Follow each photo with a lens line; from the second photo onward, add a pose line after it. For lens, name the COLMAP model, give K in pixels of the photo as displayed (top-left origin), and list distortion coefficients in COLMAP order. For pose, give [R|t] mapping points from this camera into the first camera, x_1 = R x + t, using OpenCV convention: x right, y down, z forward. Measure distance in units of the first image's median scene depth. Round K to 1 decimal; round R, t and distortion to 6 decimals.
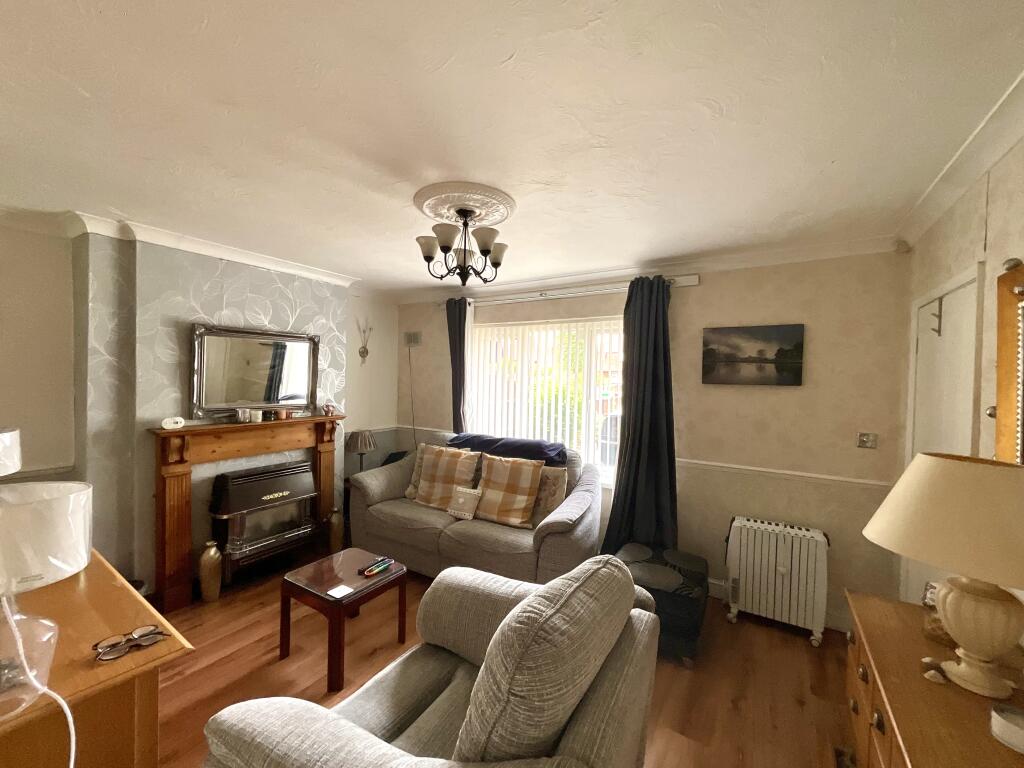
lens RADIAL K [[409.3, 0, 511.6], [0, 409.3, 378.6], [0, 0, 1]] dist [-0.005816, -0.000279]
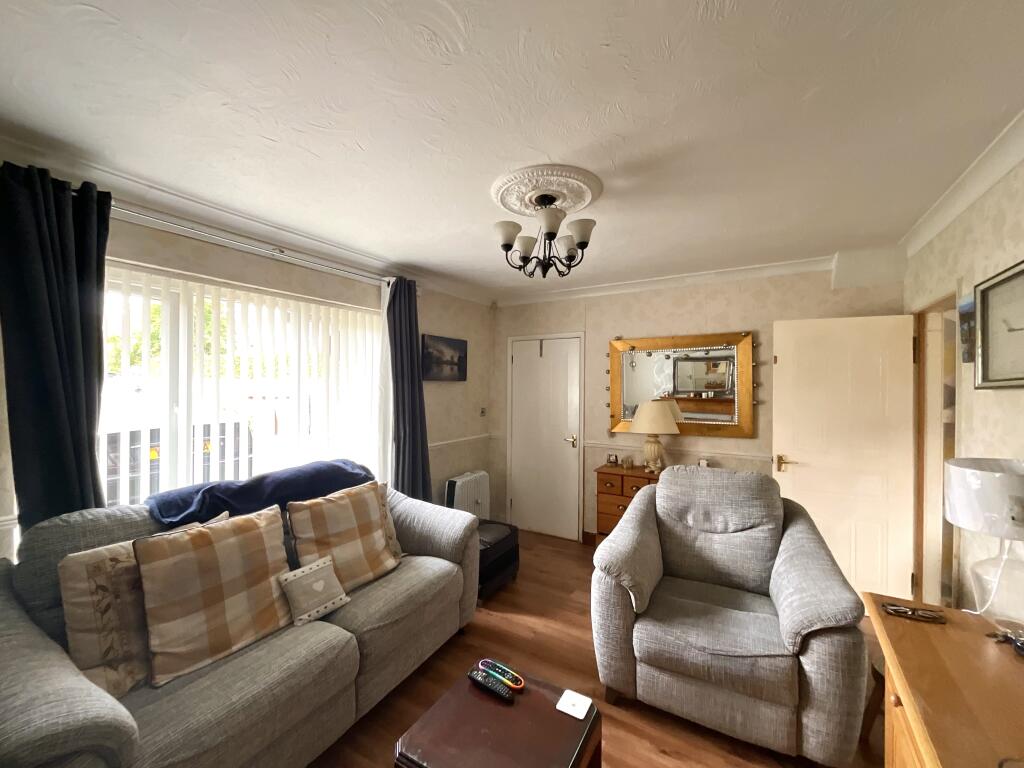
lens RADIAL K [[409.3, 0, 510.1], [0, 409.3, 386.6], [0, 0, 1]] dist [-0.005816, -0.000279]
pose [[-0.010074, -0.033814, 0.999377, -0.756099], [-0.006276, 0.999411, 0.033752, -0.012398], [-0.999930, -0.005933, -0.010280, 0.784761]]
